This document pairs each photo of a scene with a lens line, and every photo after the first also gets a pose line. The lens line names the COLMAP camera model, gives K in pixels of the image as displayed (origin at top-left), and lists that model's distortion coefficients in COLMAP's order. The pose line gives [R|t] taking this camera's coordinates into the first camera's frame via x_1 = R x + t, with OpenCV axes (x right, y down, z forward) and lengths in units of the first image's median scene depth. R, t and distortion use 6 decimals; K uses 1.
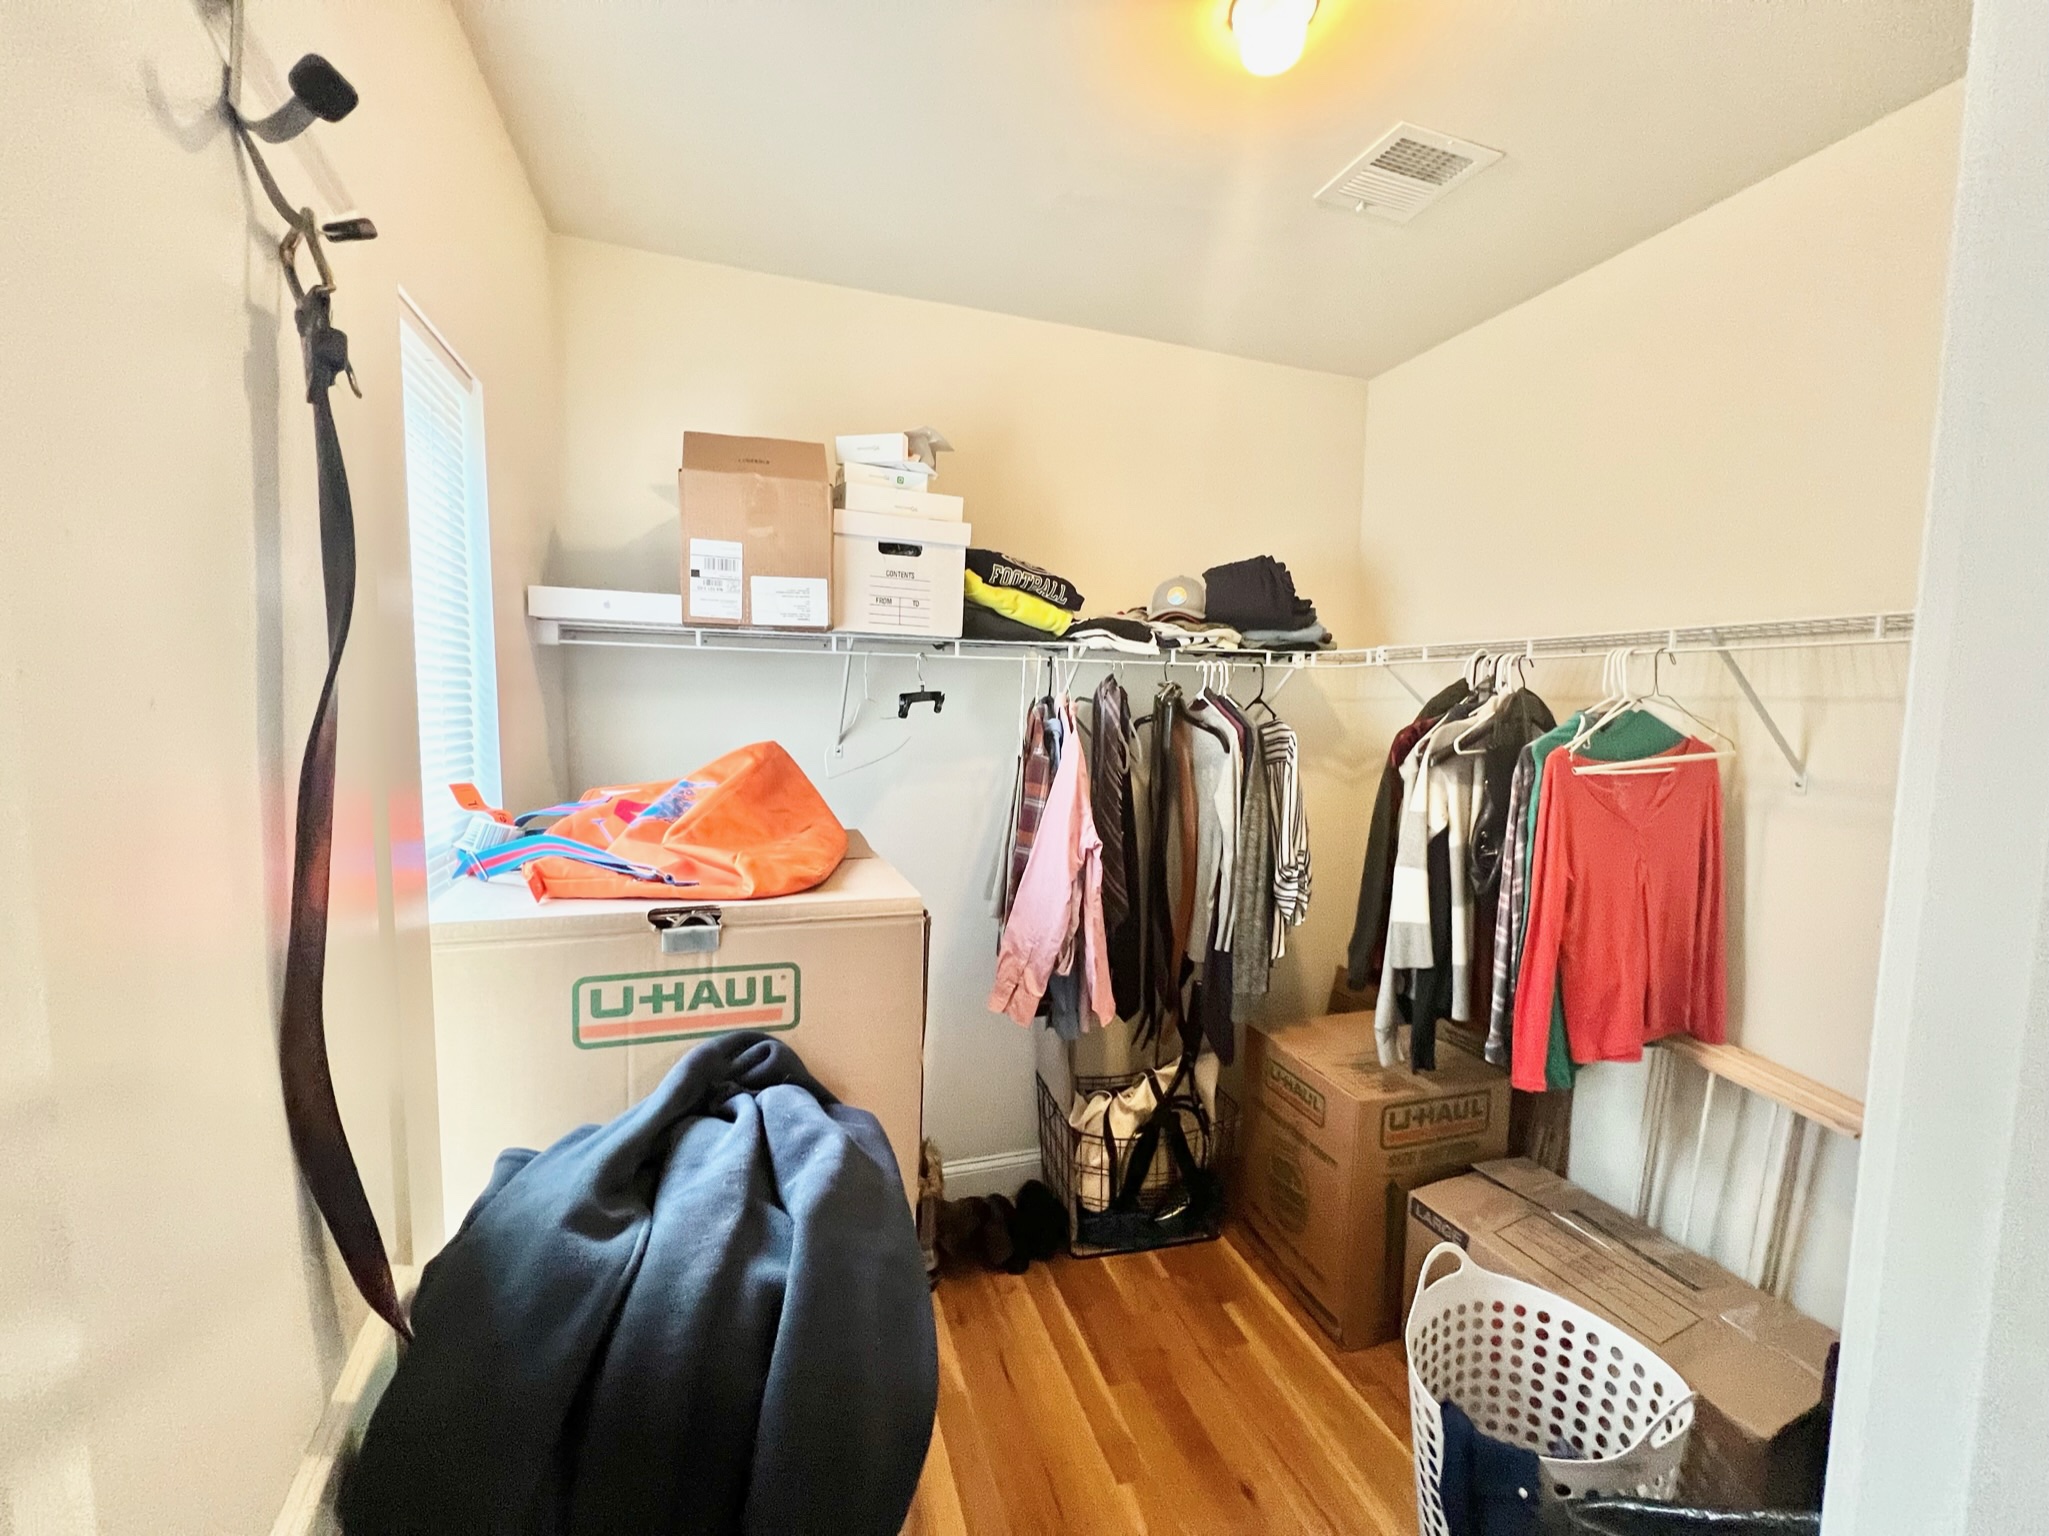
lens RADIAL K [[822.5, 0, 1026.9], [0, 822.5, 765.1], [0, 0, 1]] dist [-0.001397, 0.000419]
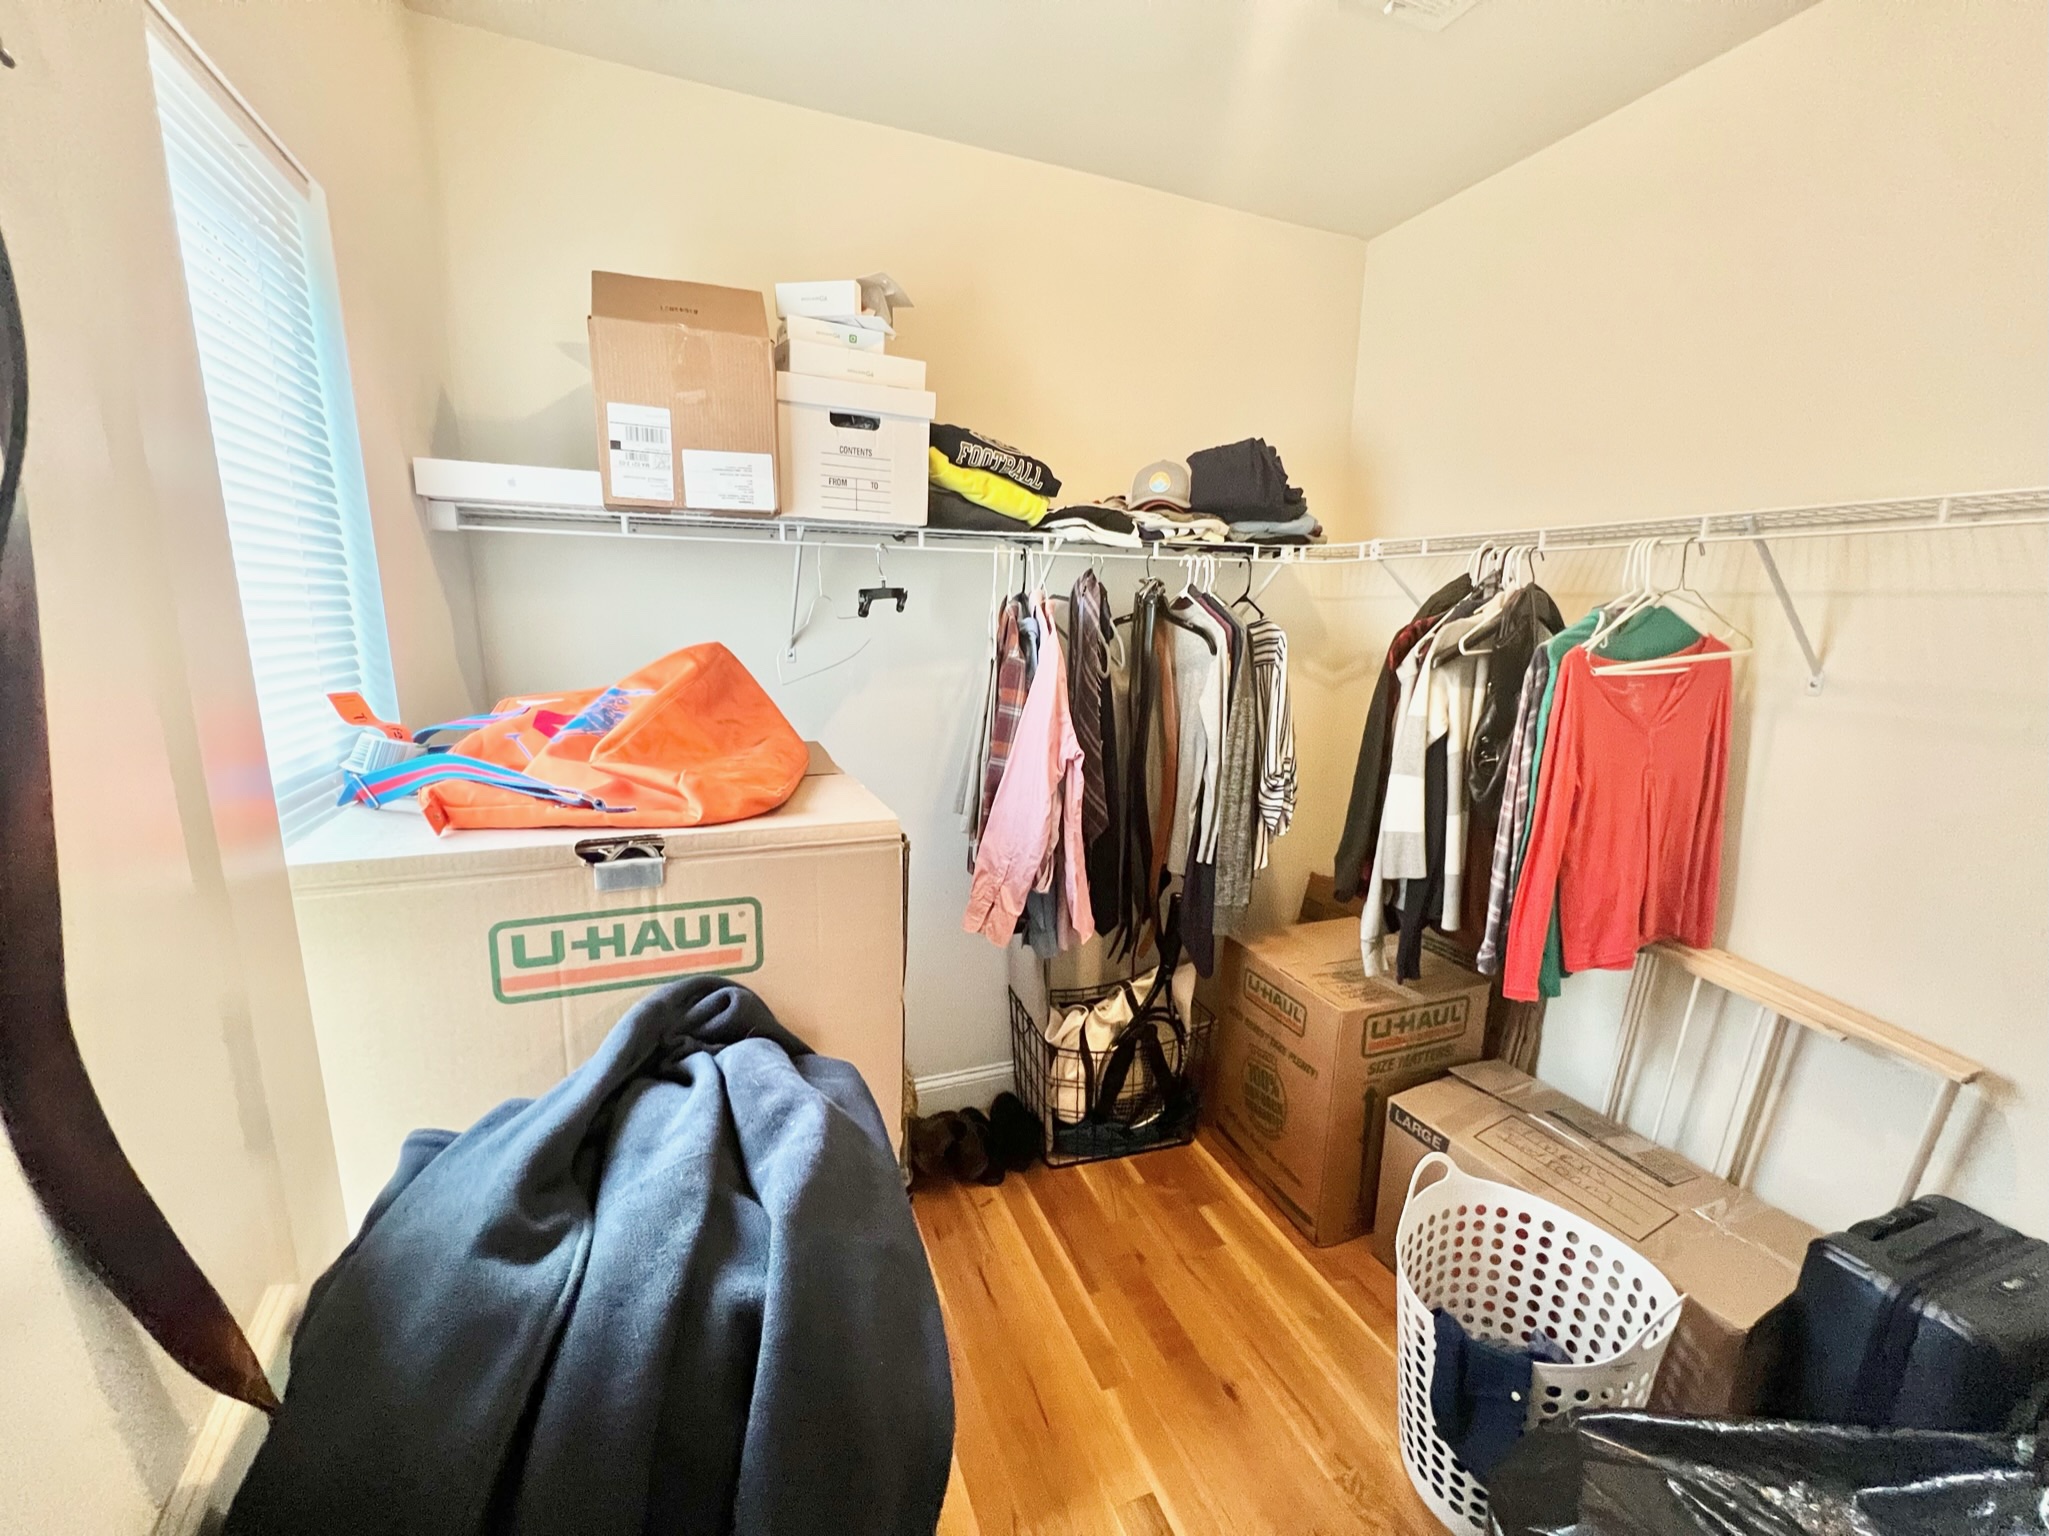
lens RADIAL K [[822.5, 0, 1026.2], [0, 822.5, 762.2], [0, 0, 1]] dist [-0.001397, 0.000419]
pose [[0.998376, -0.011384, 0.055824, -0.025630], [0.005186, 0.993925, 0.109939, 0.002802], [-0.056737, -0.109471, 0.992369, 0.082678]]
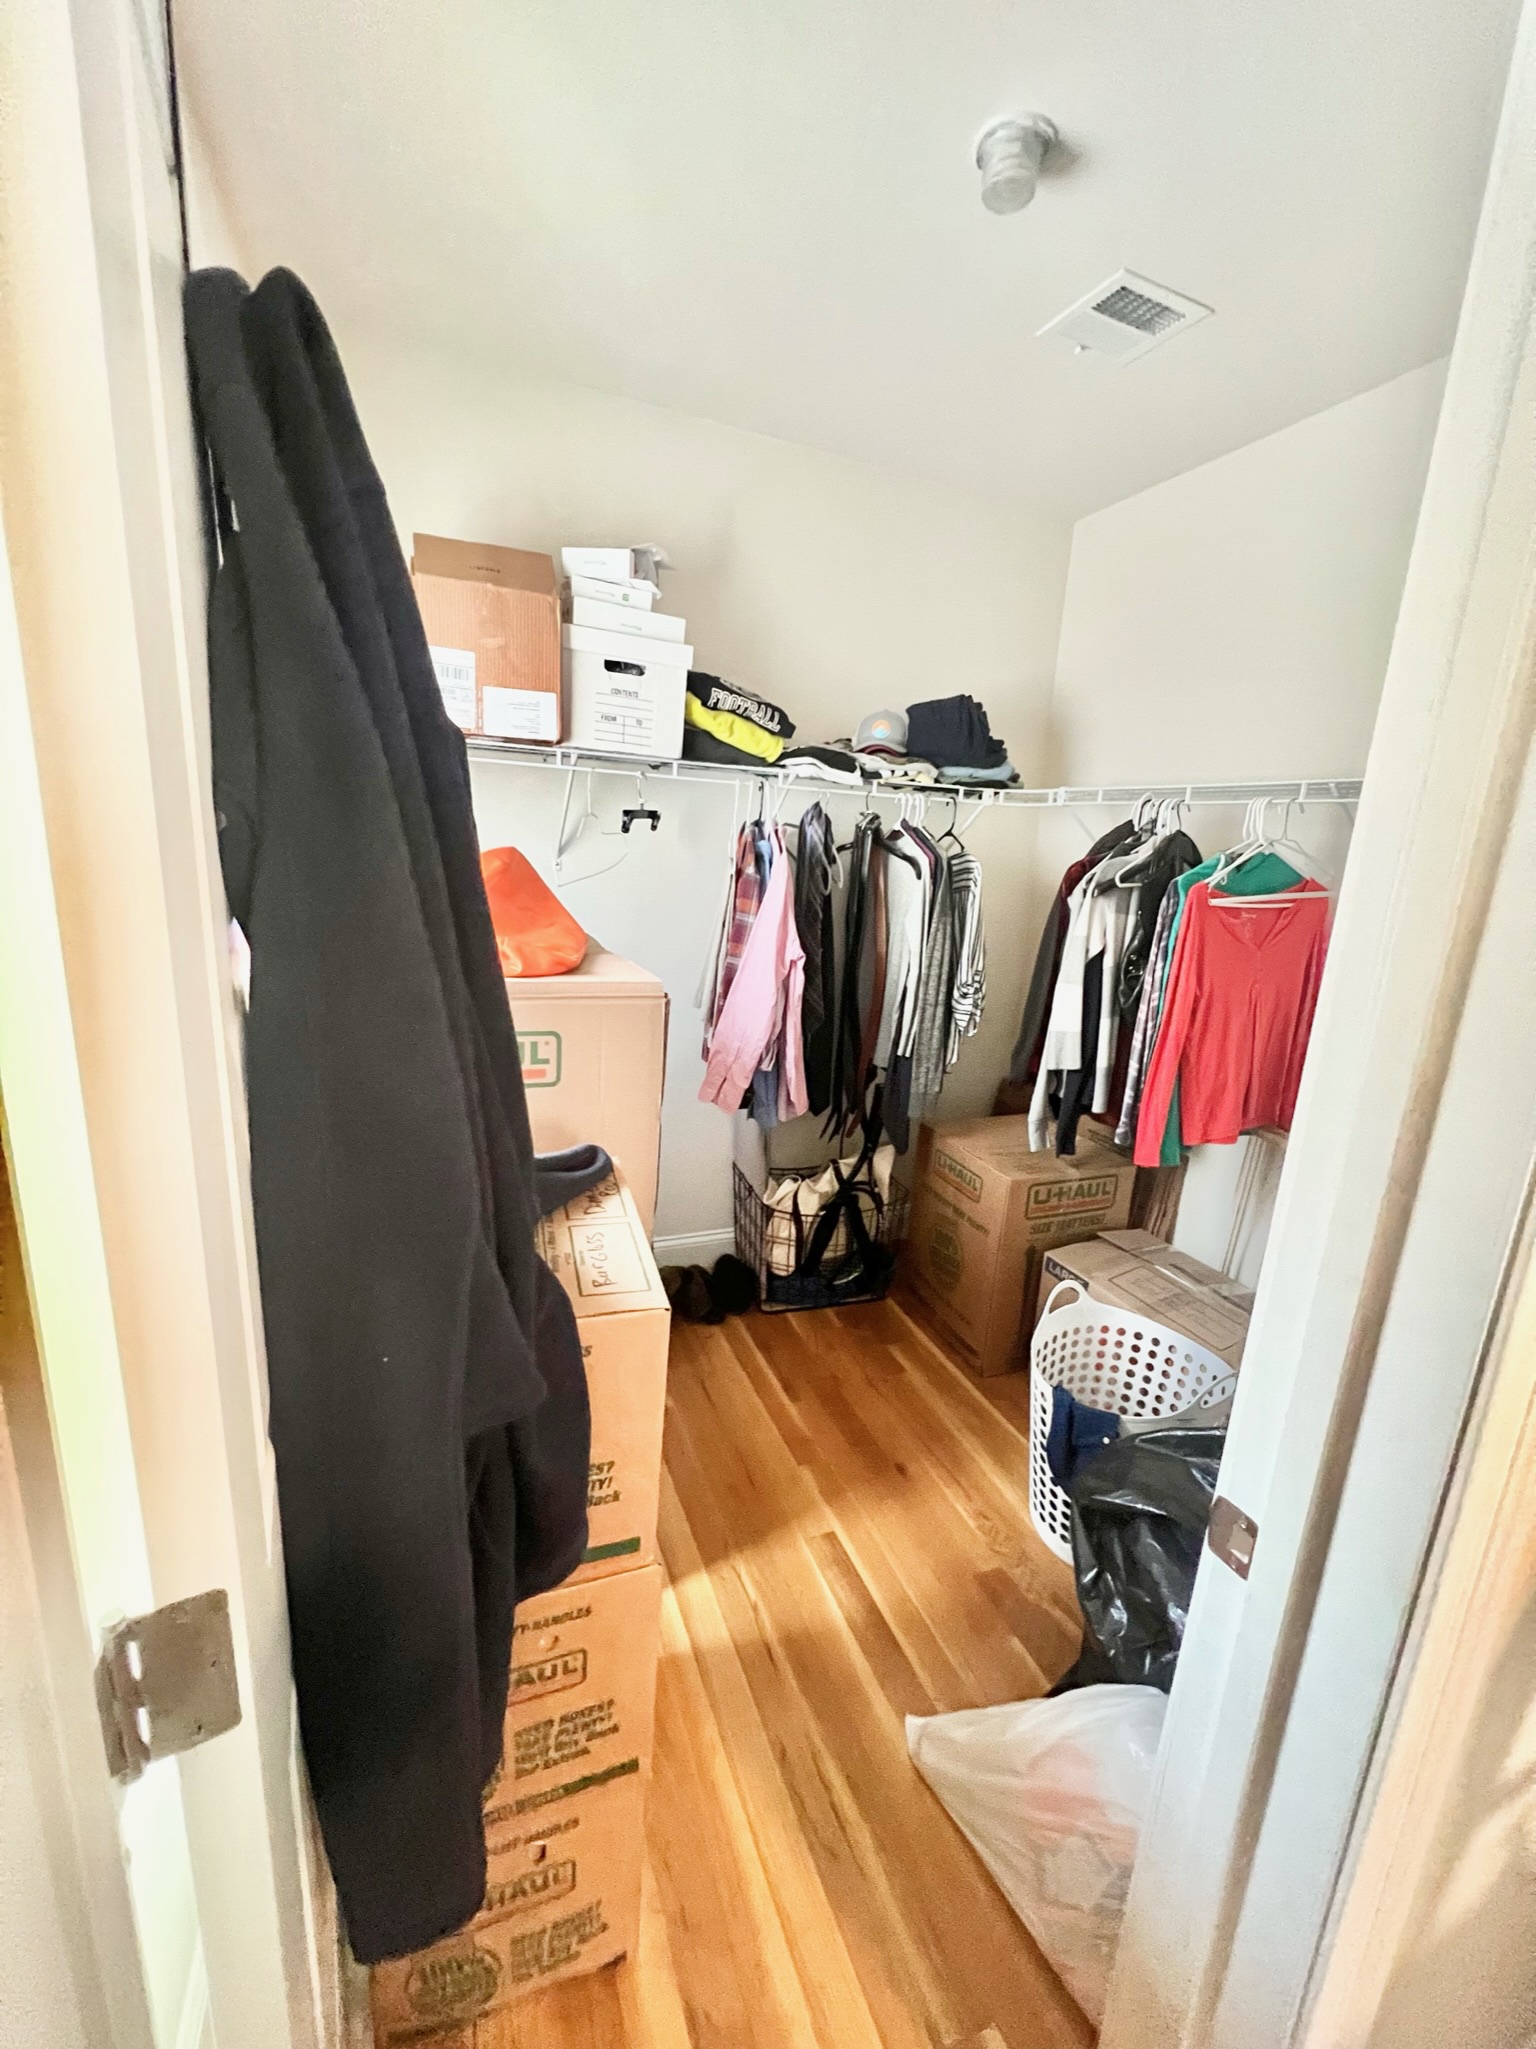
lens RADIAL K [[821.8, 0, 776.0], [0, 821.8, 1024.4], [0, 0, 1]] dist [-0.001234, 0.000293]
pose [[0.996201, 0.024814, 0.083478, -0.039212], [-0.036821, 0.988670, 0.145521, 0.027023], [-0.078921, -0.148042, 0.985827, -0.114392]]
